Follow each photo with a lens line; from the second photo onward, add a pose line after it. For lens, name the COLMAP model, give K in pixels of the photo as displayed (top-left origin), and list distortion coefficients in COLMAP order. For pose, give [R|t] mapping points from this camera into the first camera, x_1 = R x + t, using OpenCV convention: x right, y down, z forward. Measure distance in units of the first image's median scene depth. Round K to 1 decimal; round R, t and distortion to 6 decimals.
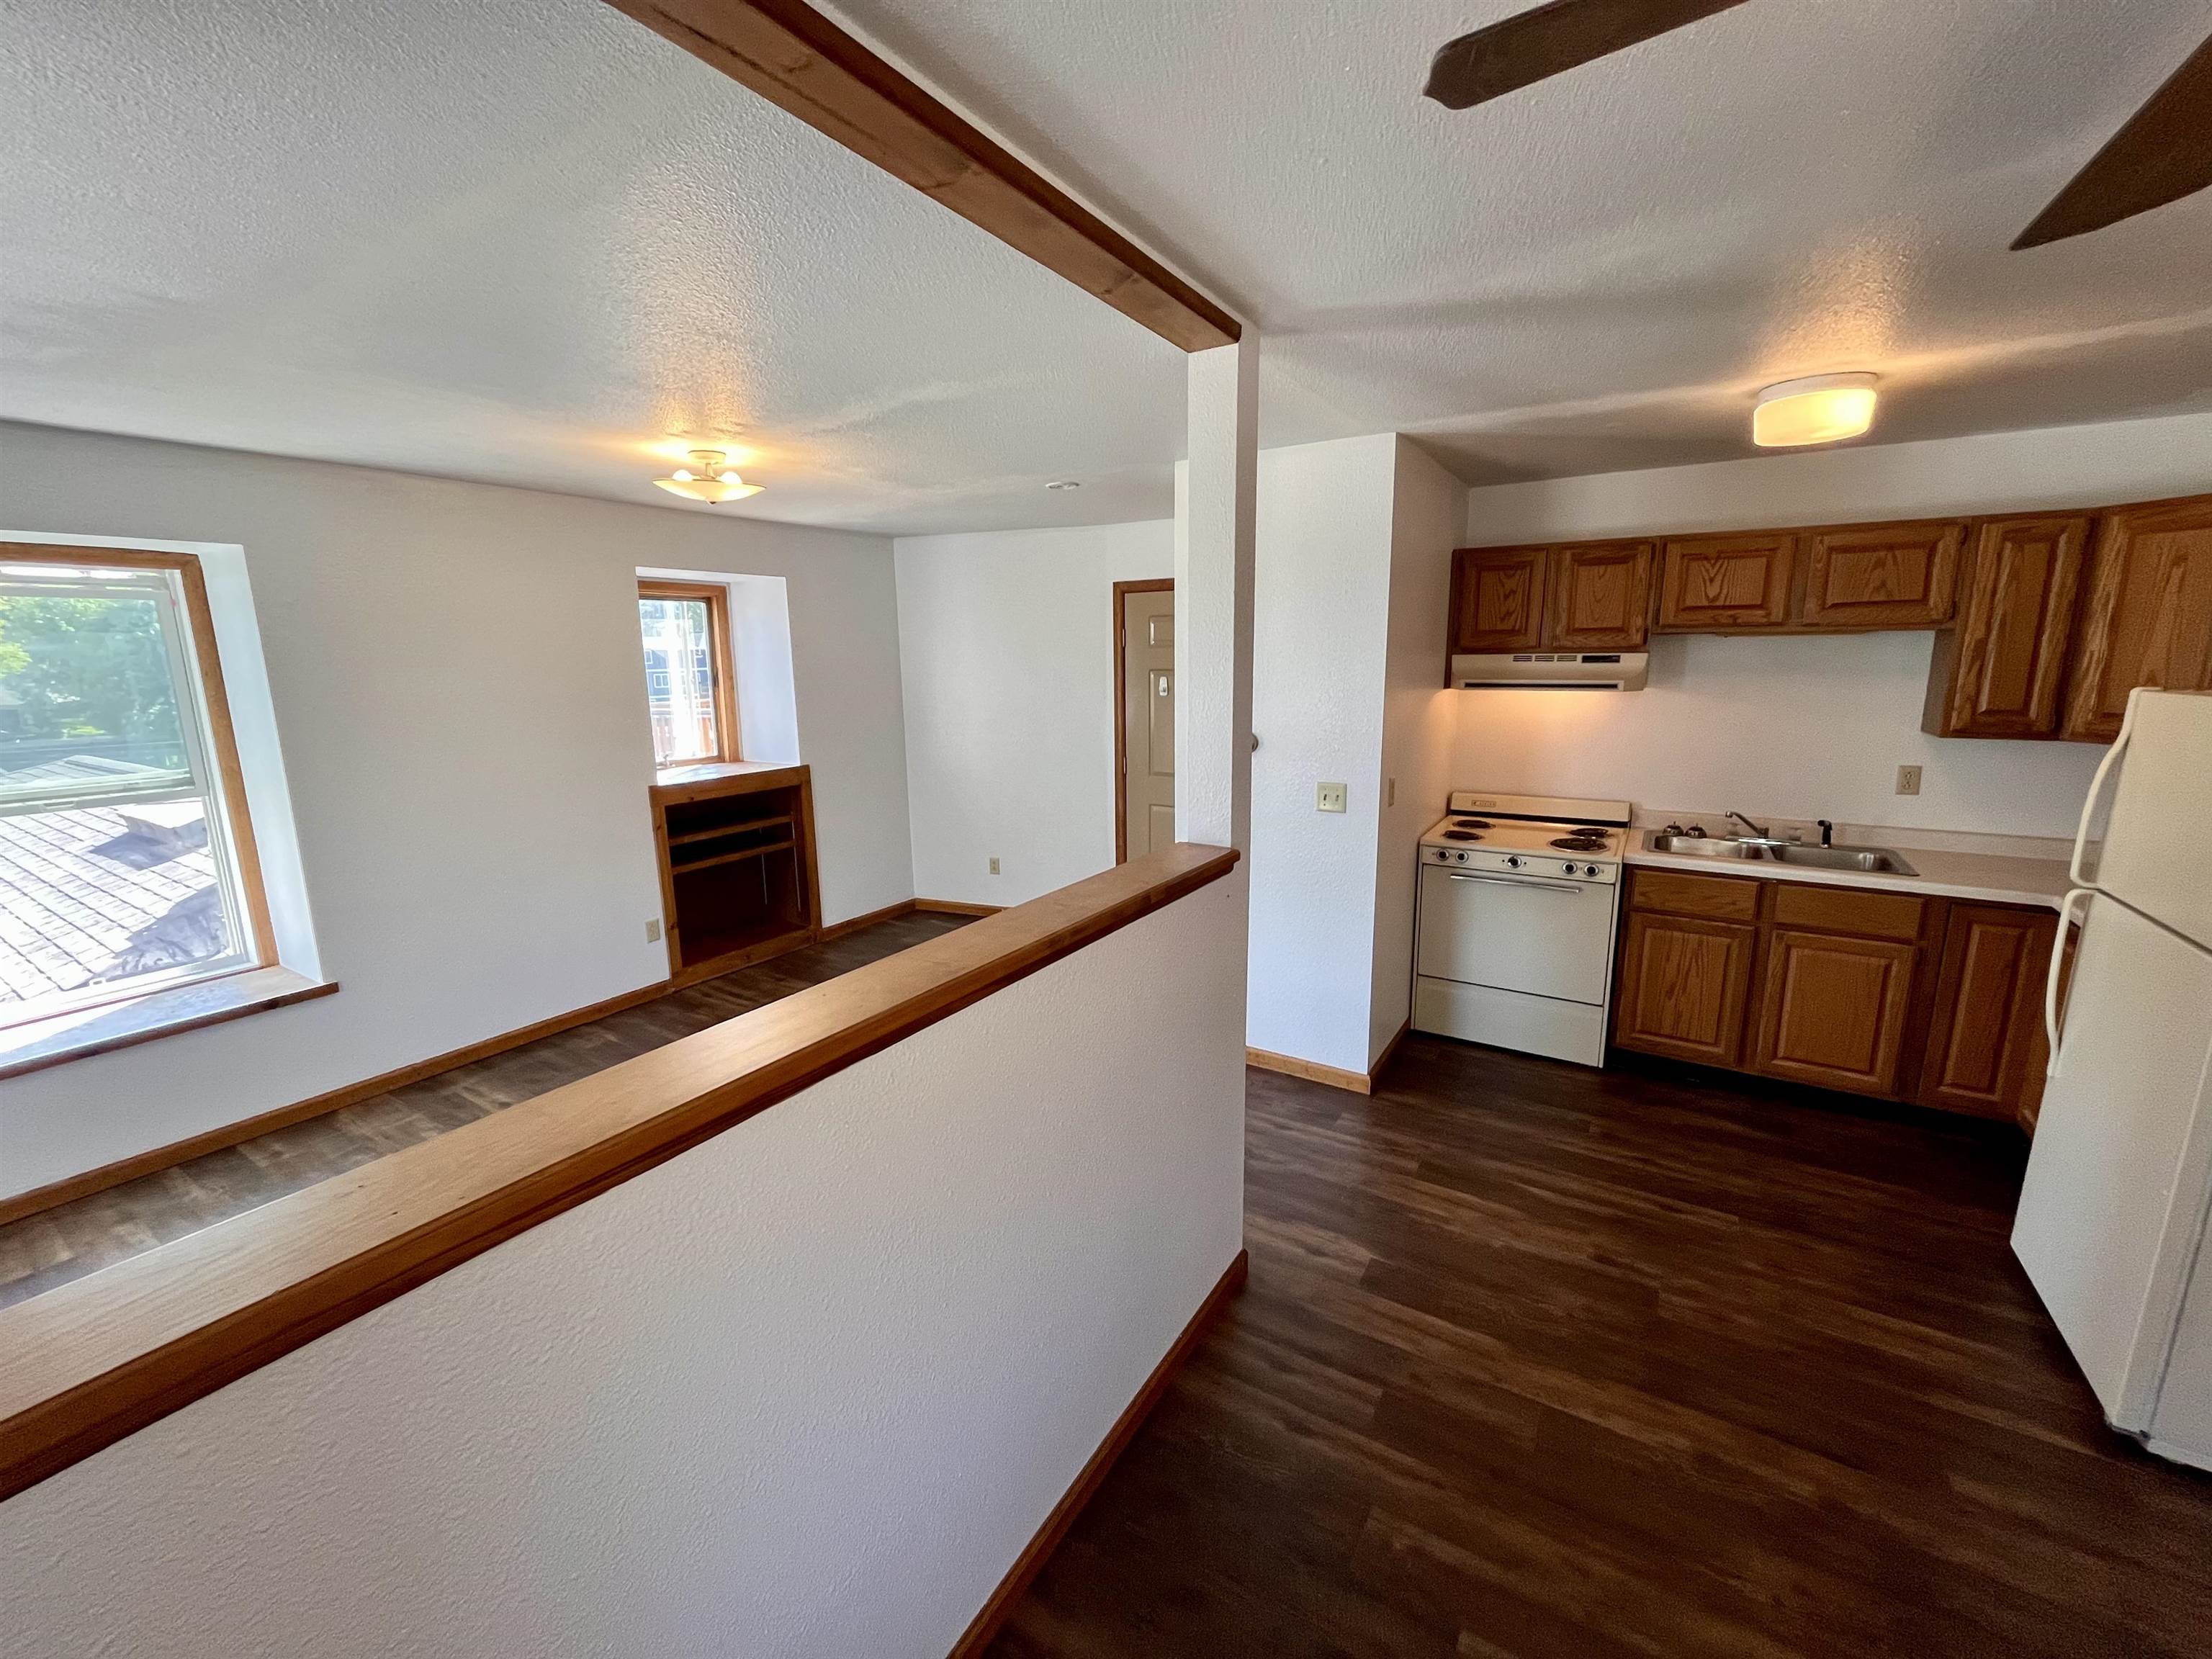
lens RADIAL K [[884.2, 0, 1098.3], [0, 884.2, 842.9], [0, 0, 1]] dist [-0.000578, -0.000723]
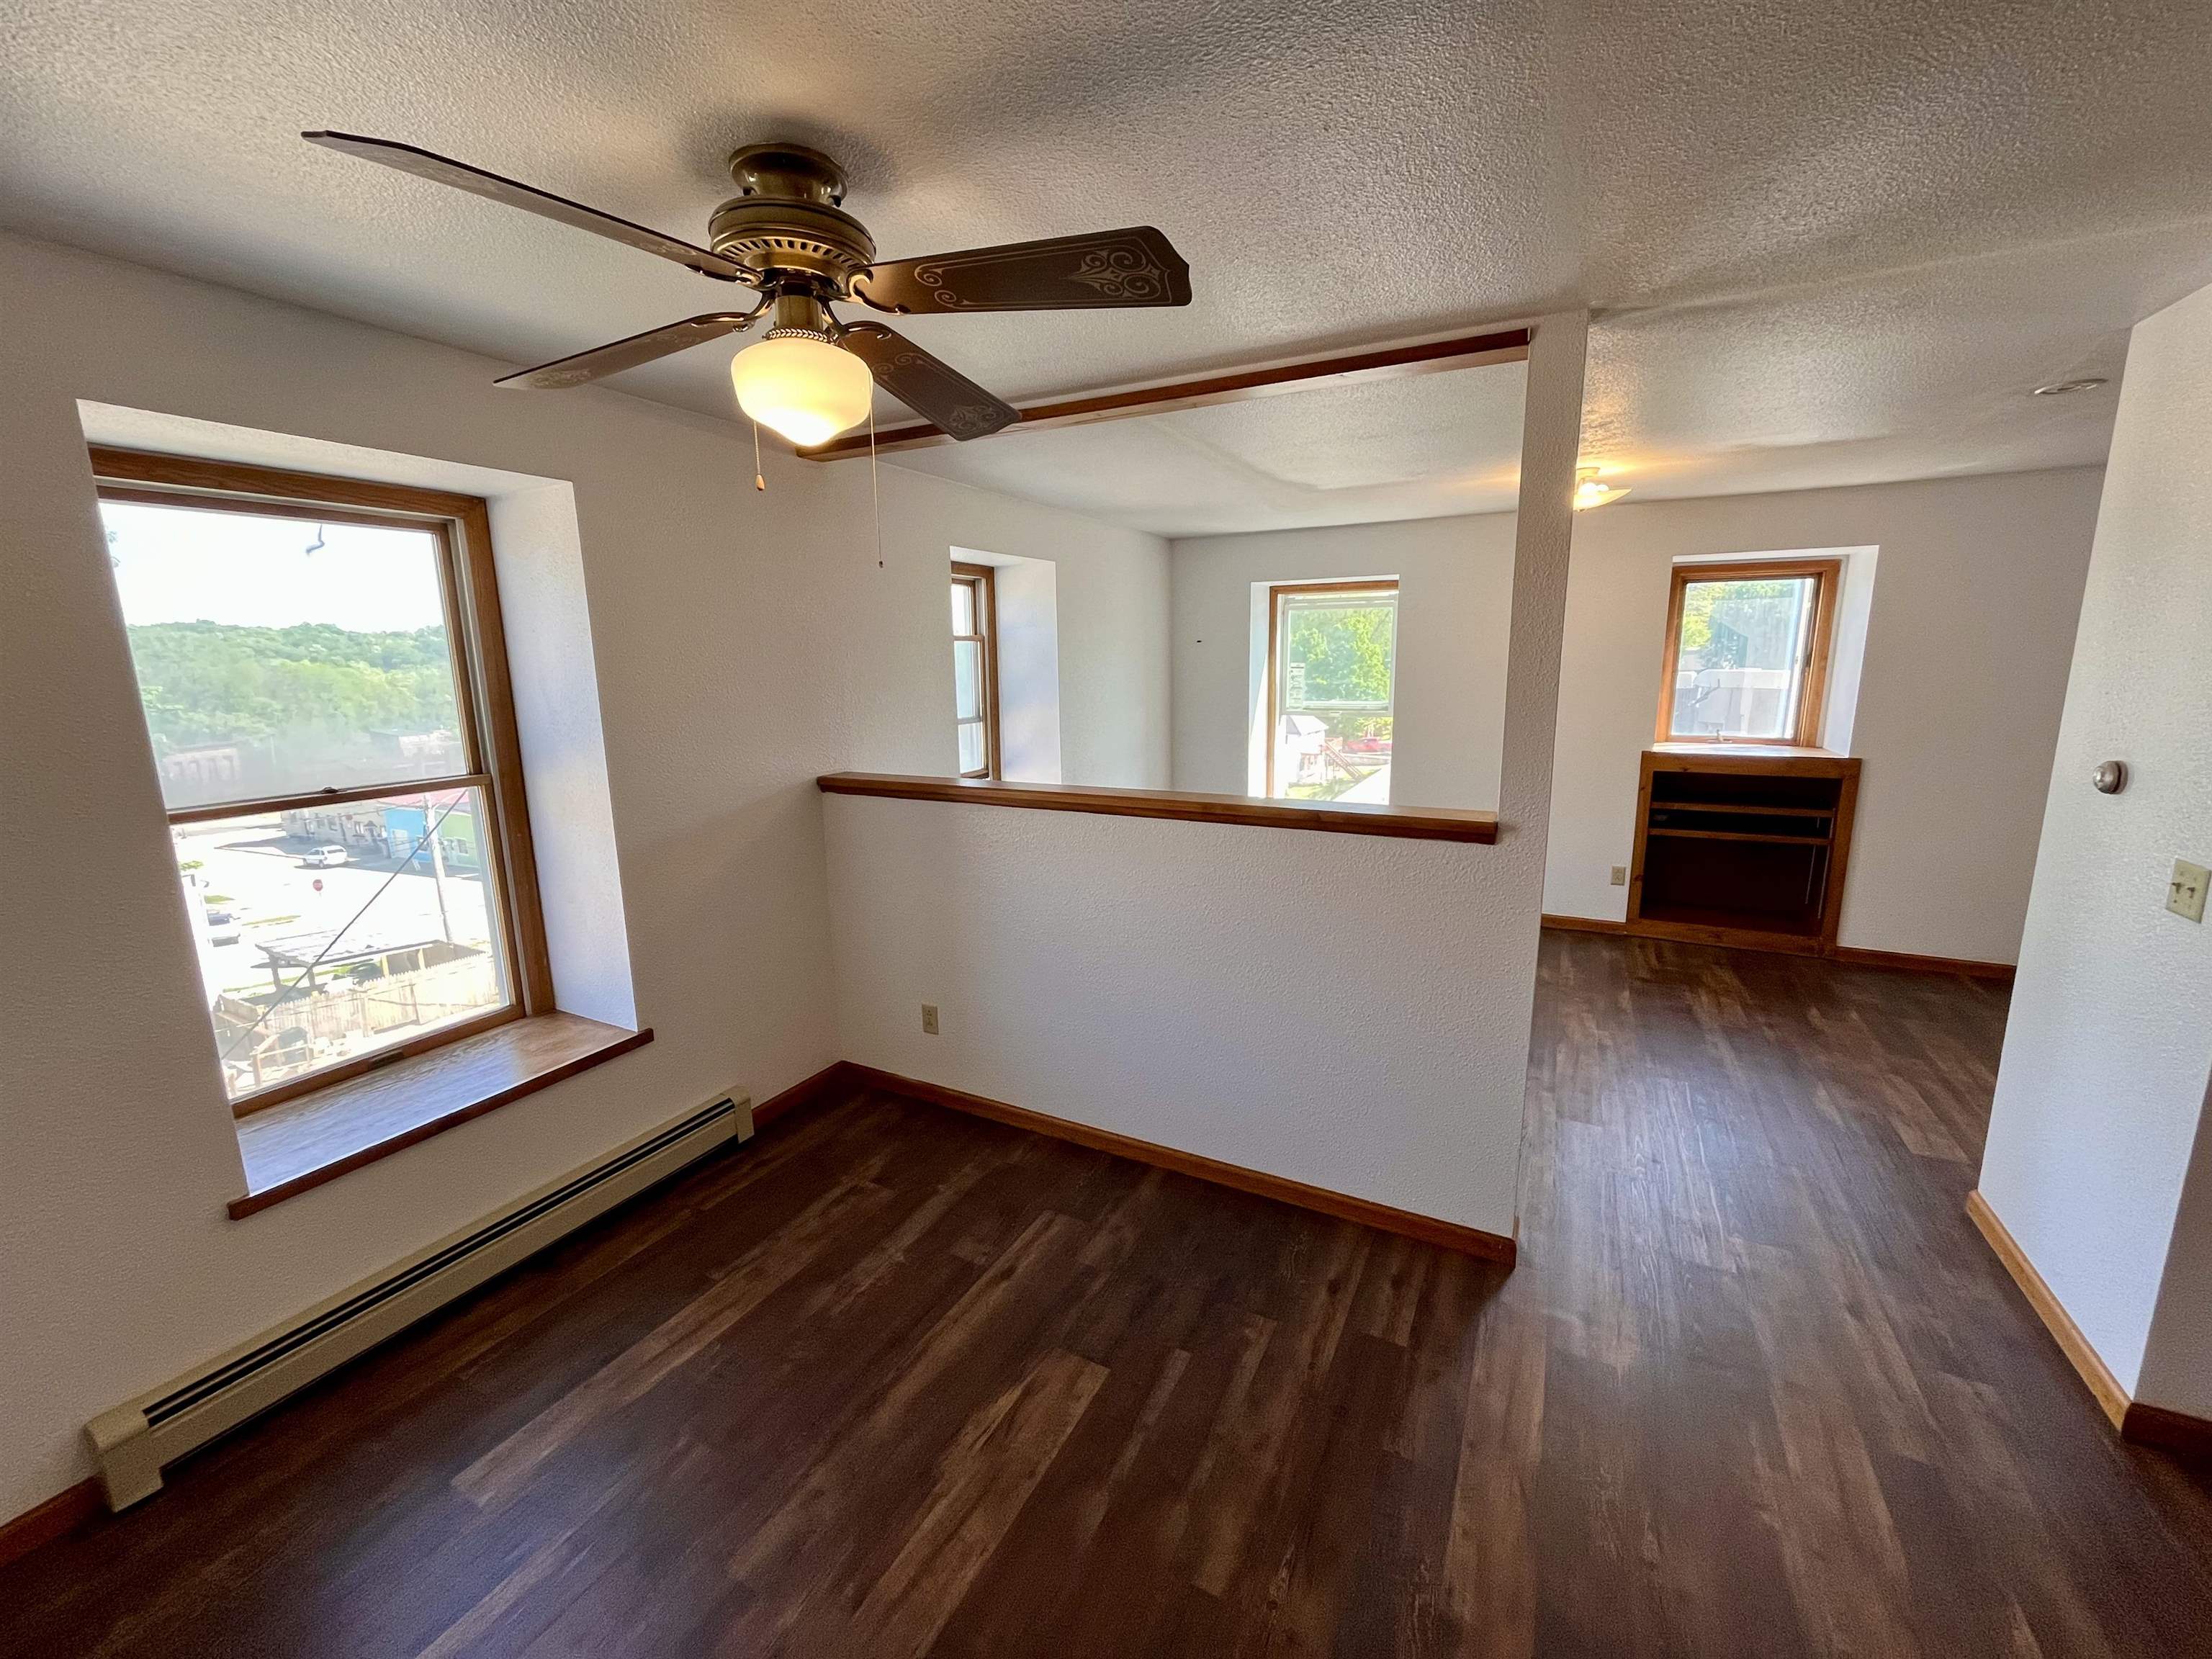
lens RADIAL K [[884.2, 0, 1098.9], [0, 884.2, 821.0], [0, 0, 1]] dist [-0.000578, -0.000723]
pose [[0.074122, 0.193121, -0.978371, 0.549861], [-0.197652, 0.964453, 0.175399, -0.036830], [0.977466, 0.180376, 0.109658, 0.199319]]
